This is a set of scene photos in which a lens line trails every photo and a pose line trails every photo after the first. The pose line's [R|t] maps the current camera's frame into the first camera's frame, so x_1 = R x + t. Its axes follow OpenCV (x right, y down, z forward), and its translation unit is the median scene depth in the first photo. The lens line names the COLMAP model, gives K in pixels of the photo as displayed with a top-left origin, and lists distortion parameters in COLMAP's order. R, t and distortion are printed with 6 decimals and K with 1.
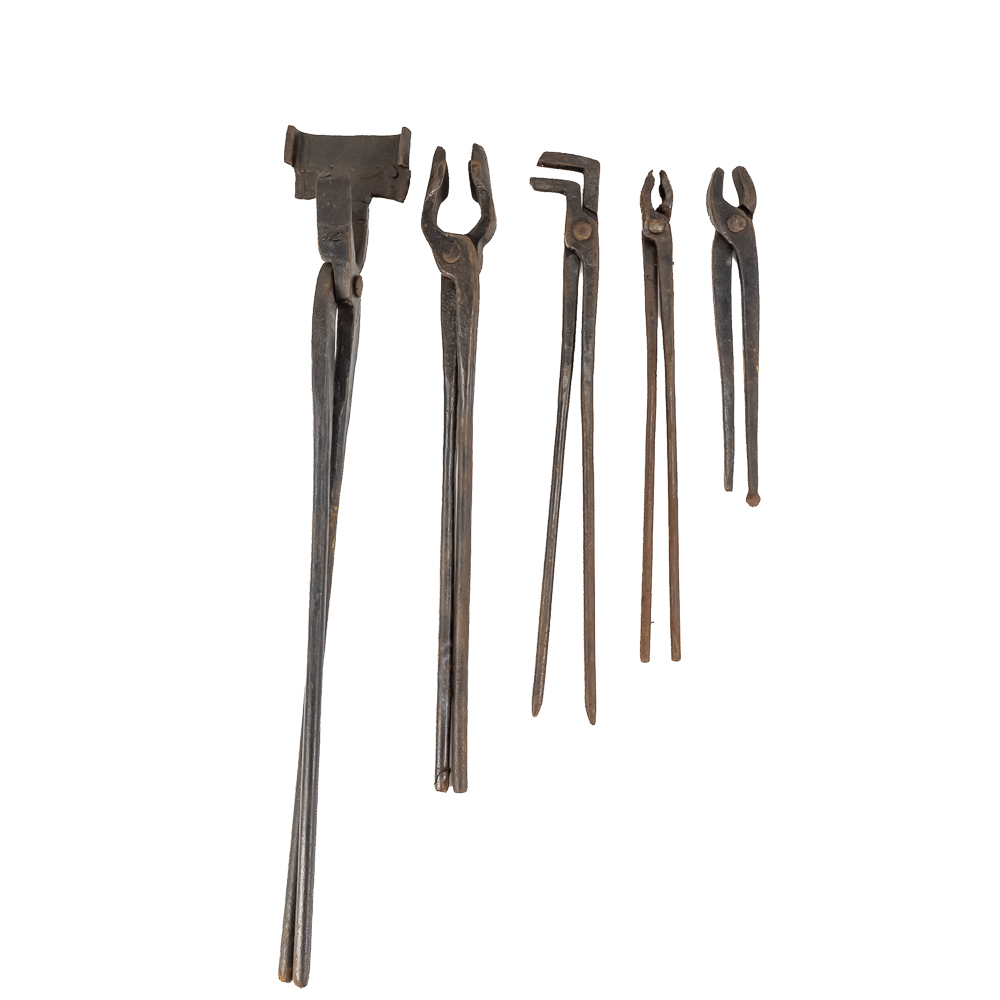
lens RADIAL K [[1063.5, 0, 500.0], [0, 1063.5, 500.0], [0, 0, 1]] dist [0.009430, 0.005211]
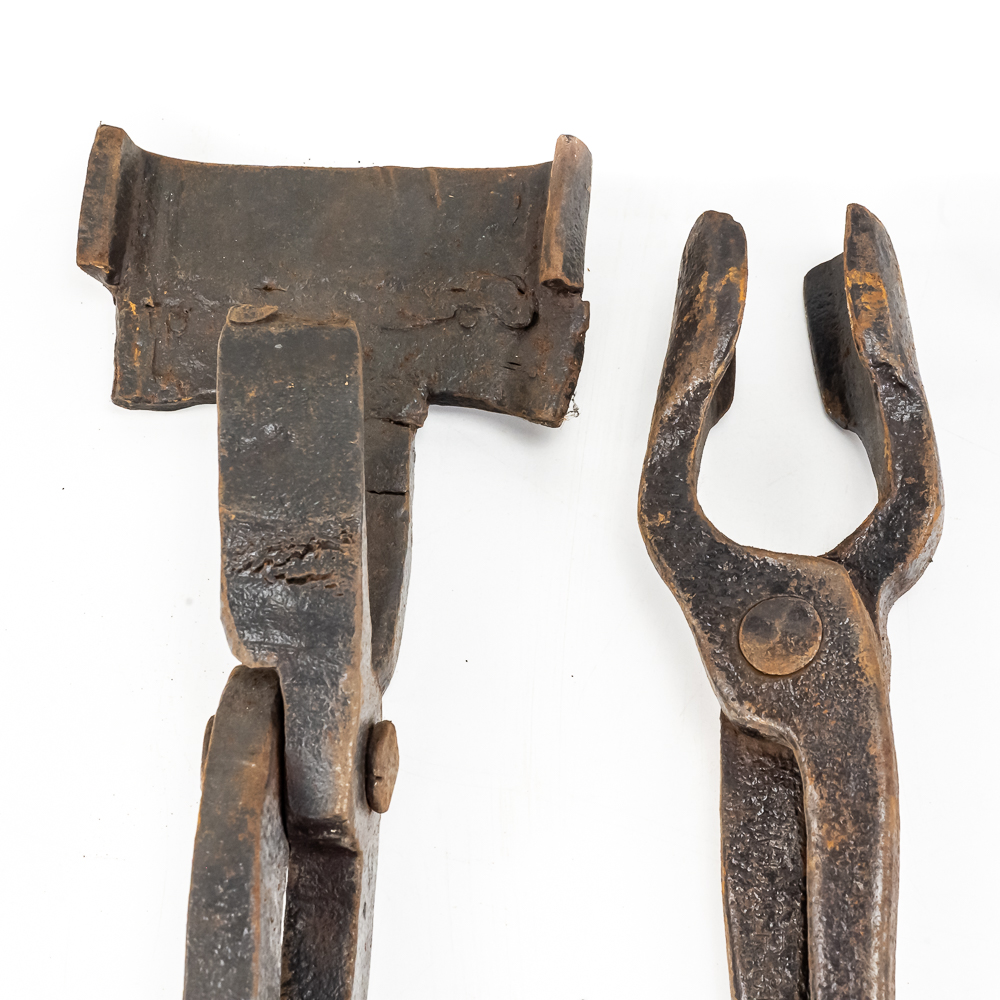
lens RADIAL K [[2745.4, 0, 500.0], [0, 2745.4, 500.0], [0, 0, 1]] dist [-0.007615, 0.311407]
pose [[0.999515, 0.010687, 0.029245, -0.124795], [-0.003530, 0.972085, -0.234602, -0.115053], [-0.030936, 0.234385, 0.971652, 0.391507]]
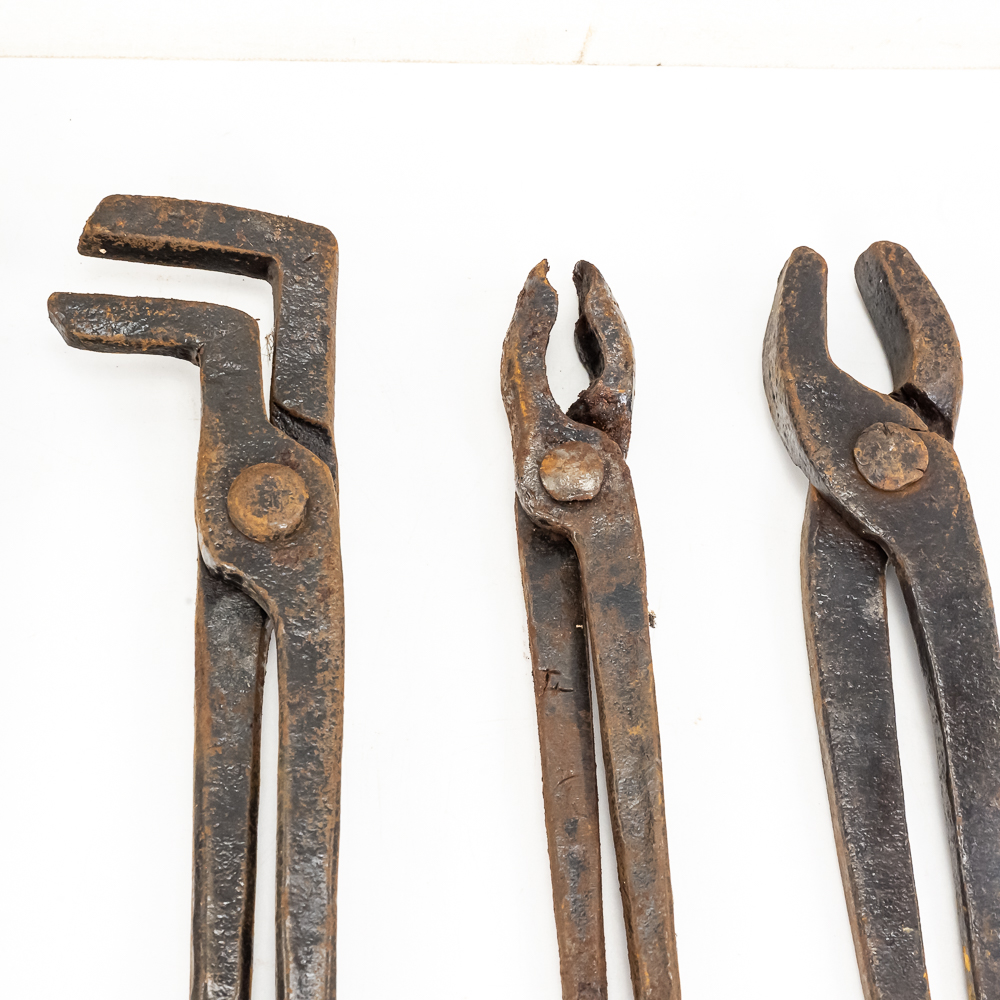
lens RADIAL K [[2745.4, 0, 500.0], [0, 2745.4, 500.0], [0, 0, 1]] dist [-0.007615, 0.311407]
pose [[0.994967, -0.023781, 0.097337, 0.068605], [0.049488, 0.961305, -0.271003, -0.080854], [-0.087126, 0.274457, 0.957644, 0.396909]]
